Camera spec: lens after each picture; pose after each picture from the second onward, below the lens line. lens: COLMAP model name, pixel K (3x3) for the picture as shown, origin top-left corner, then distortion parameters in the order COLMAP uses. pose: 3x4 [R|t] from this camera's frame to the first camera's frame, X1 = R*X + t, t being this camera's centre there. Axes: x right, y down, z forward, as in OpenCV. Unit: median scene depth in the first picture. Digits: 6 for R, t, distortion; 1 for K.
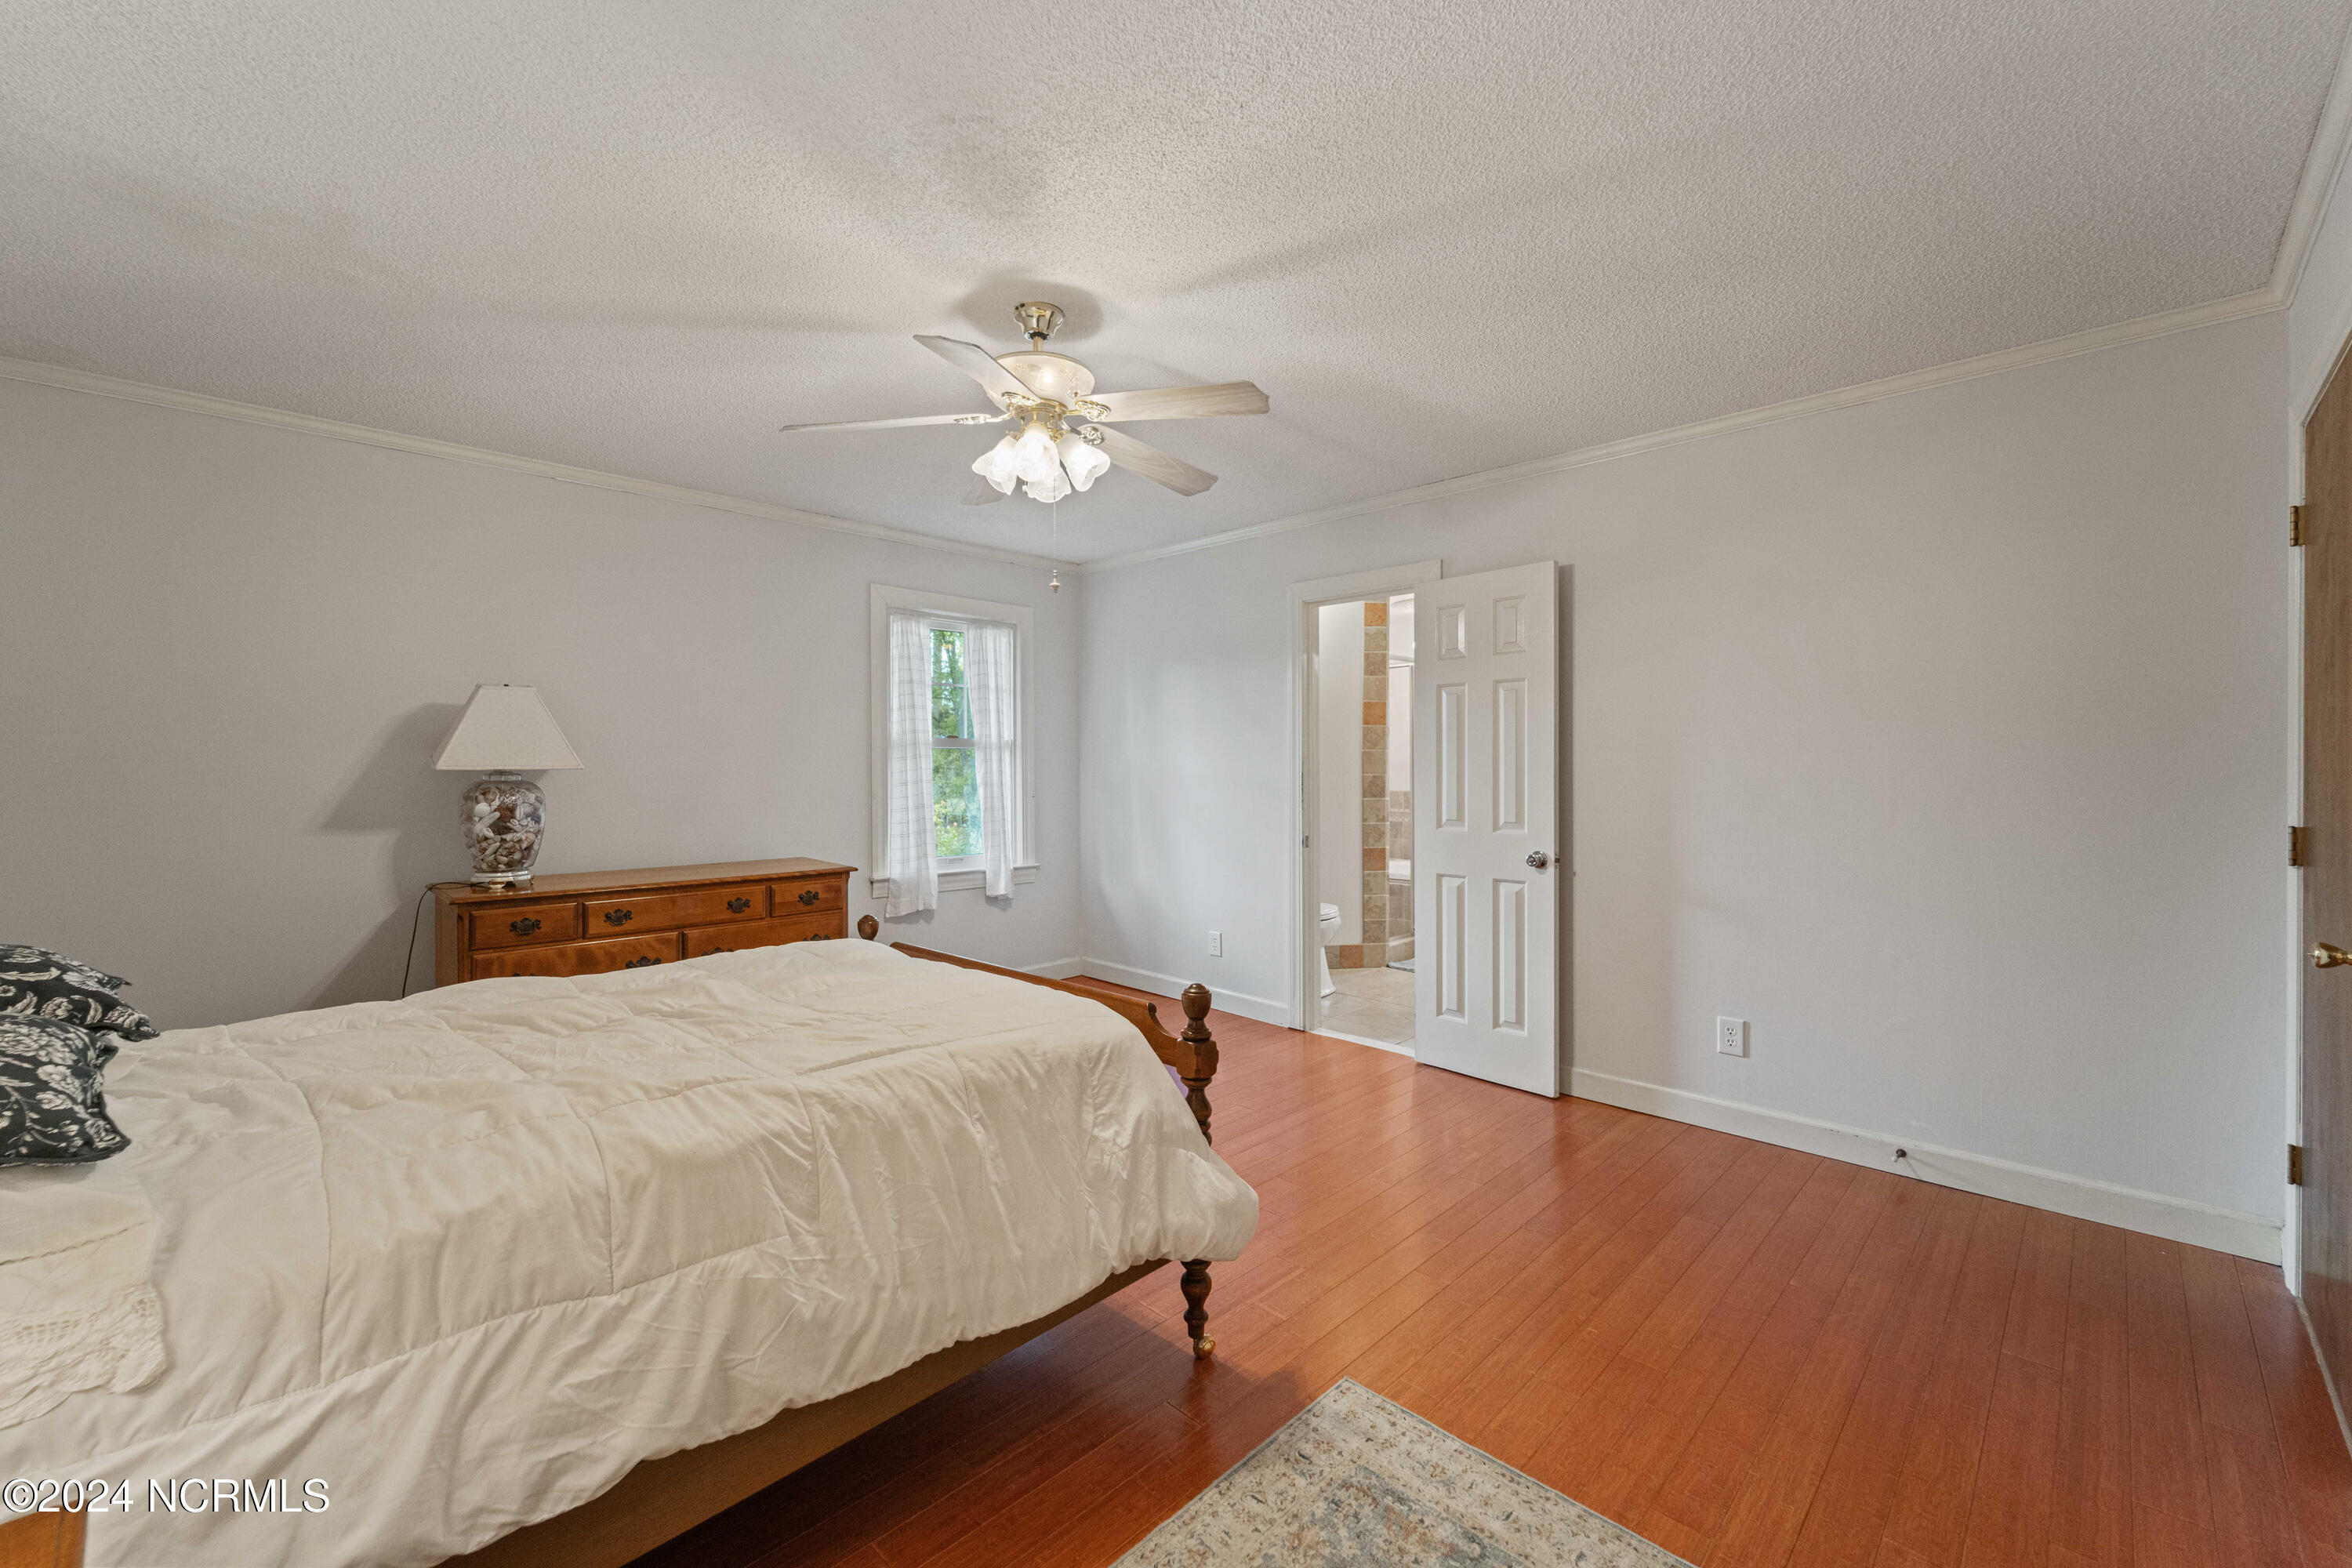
lens RADIAL K [[971.7, 0, 1177.0], [0, 971.7, 782.0], [0, 0, 1]] dist [-0.001055, -0.000182]
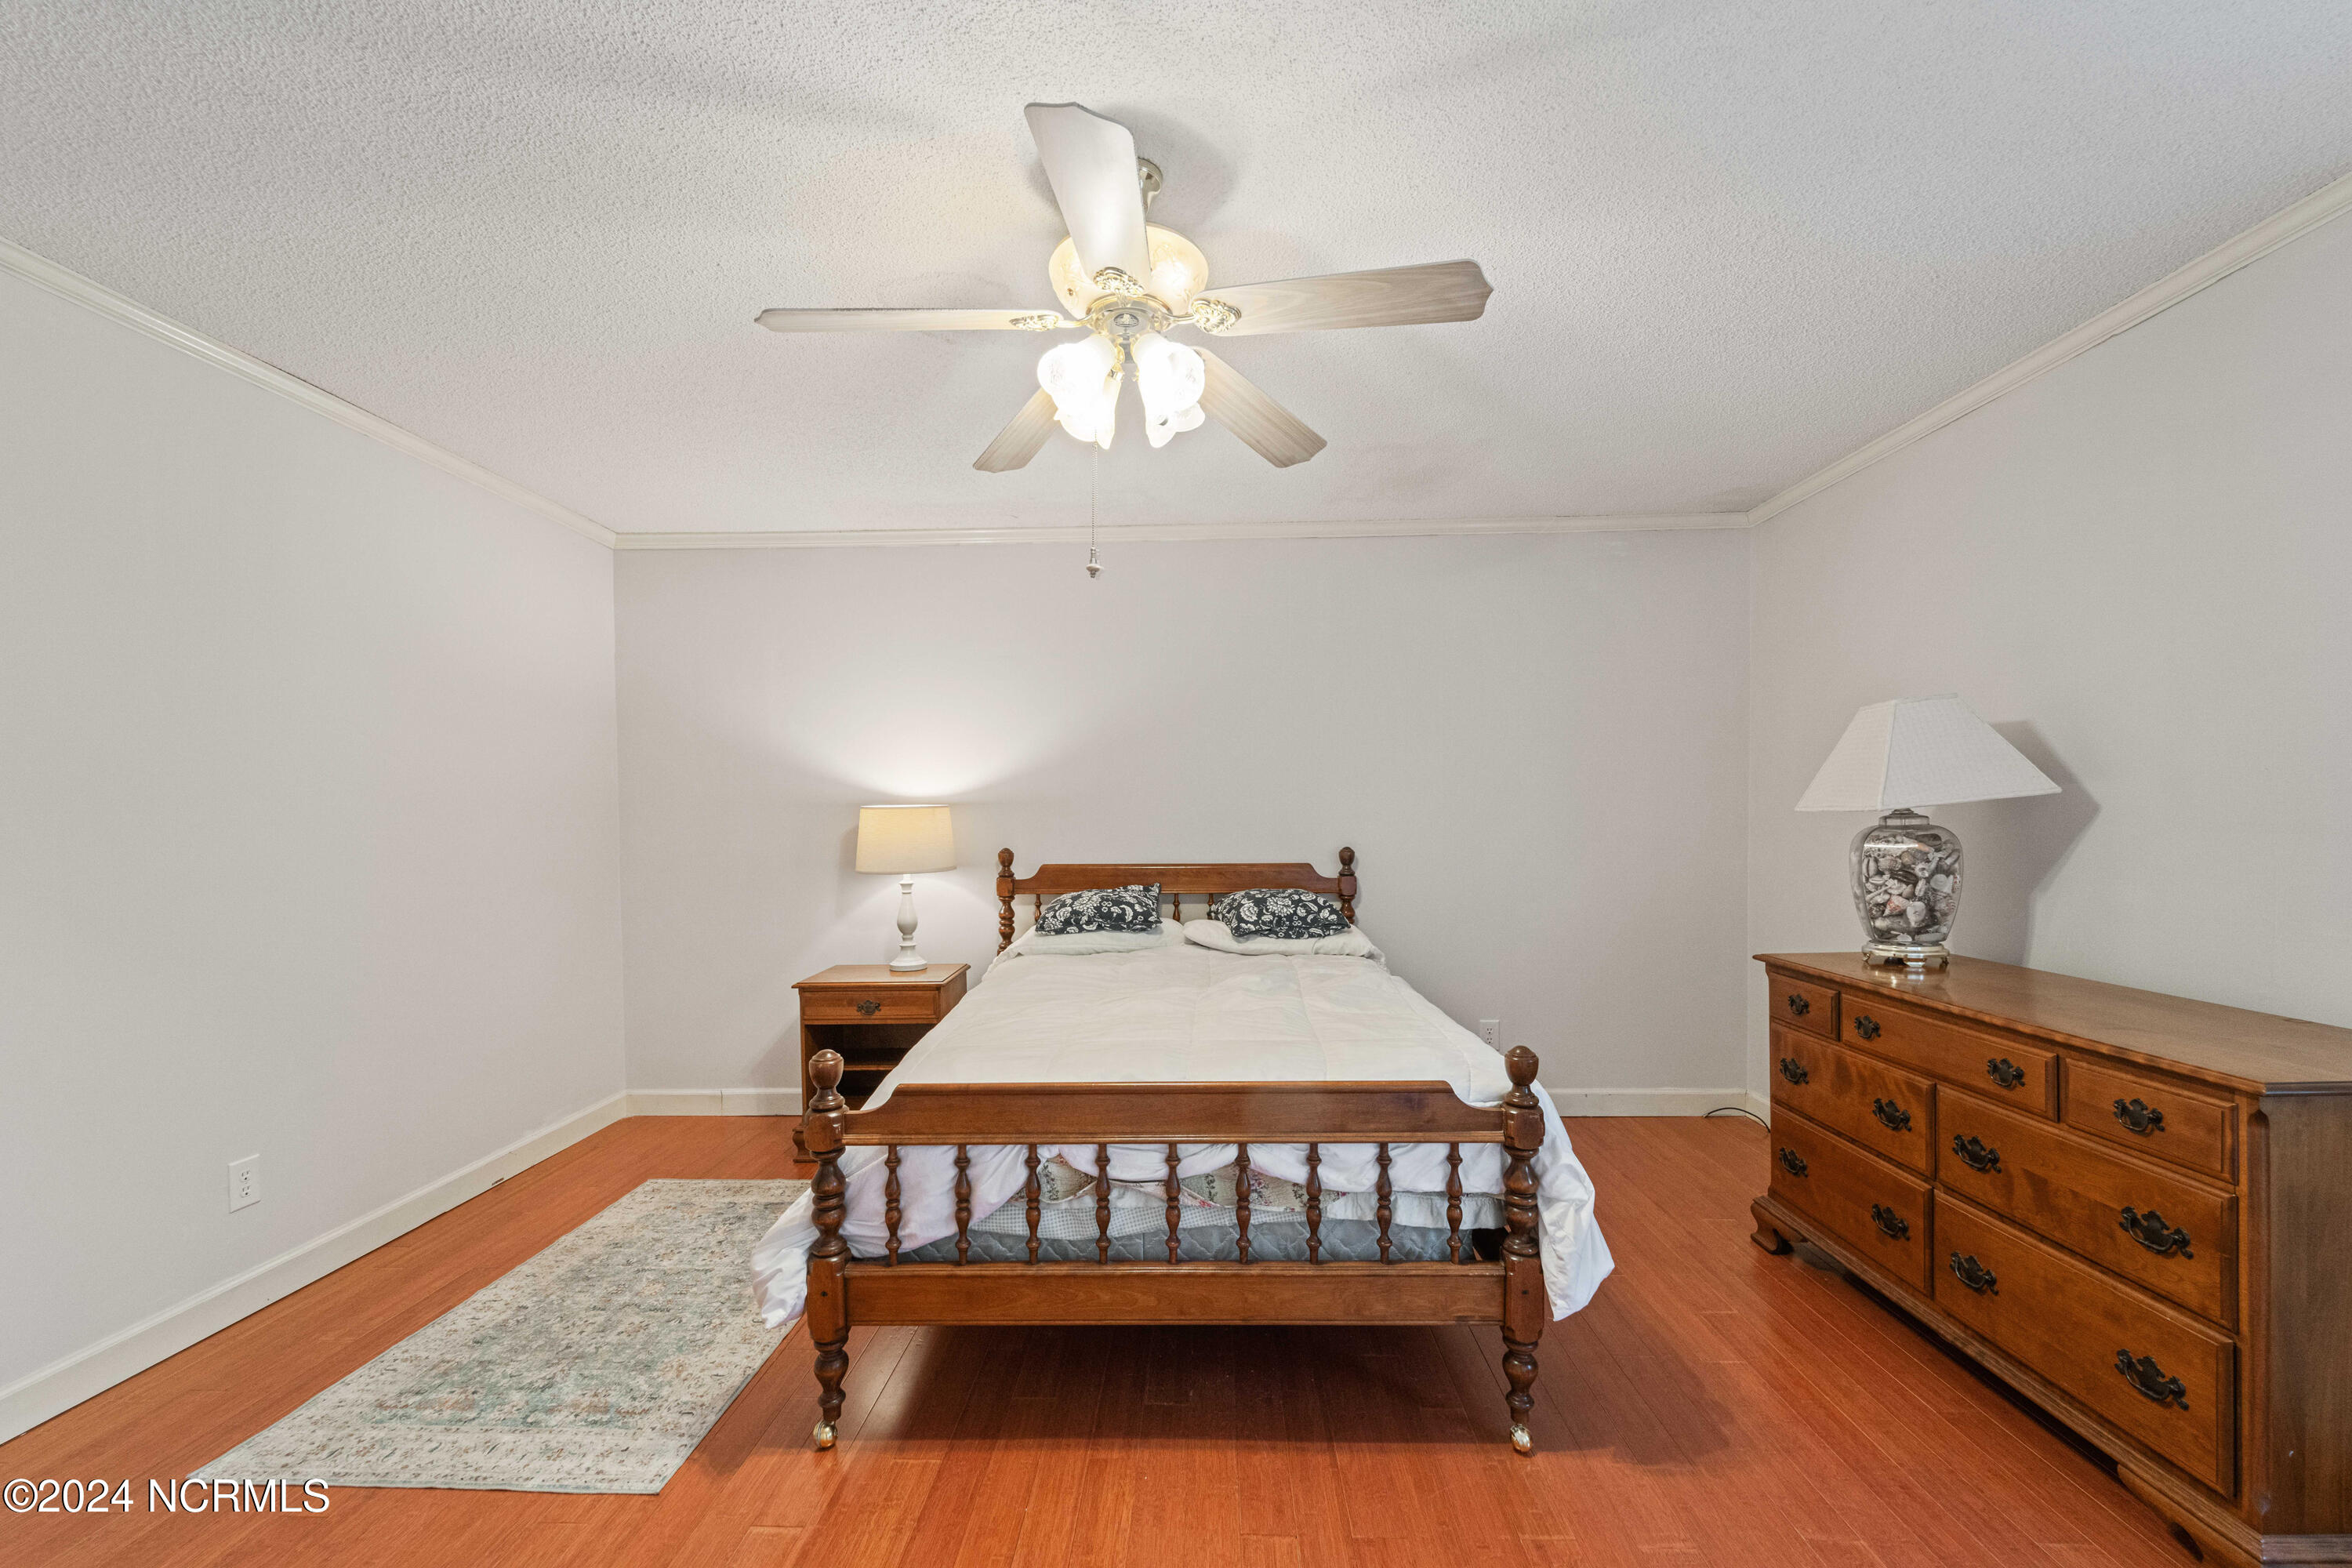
lens RADIAL K [[971.7, 0, 1182.2], [0, 971.7, 799.3], [0, 0, 1]] dist [-0.001055, -0.000182]
pose [[-0.739618, -0.002543, -0.673022, 0.265475], [0.000514, 0.999990, -0.004344, -0.021723], [0.673027, -0.003559, -0.739610, 1.257501]]
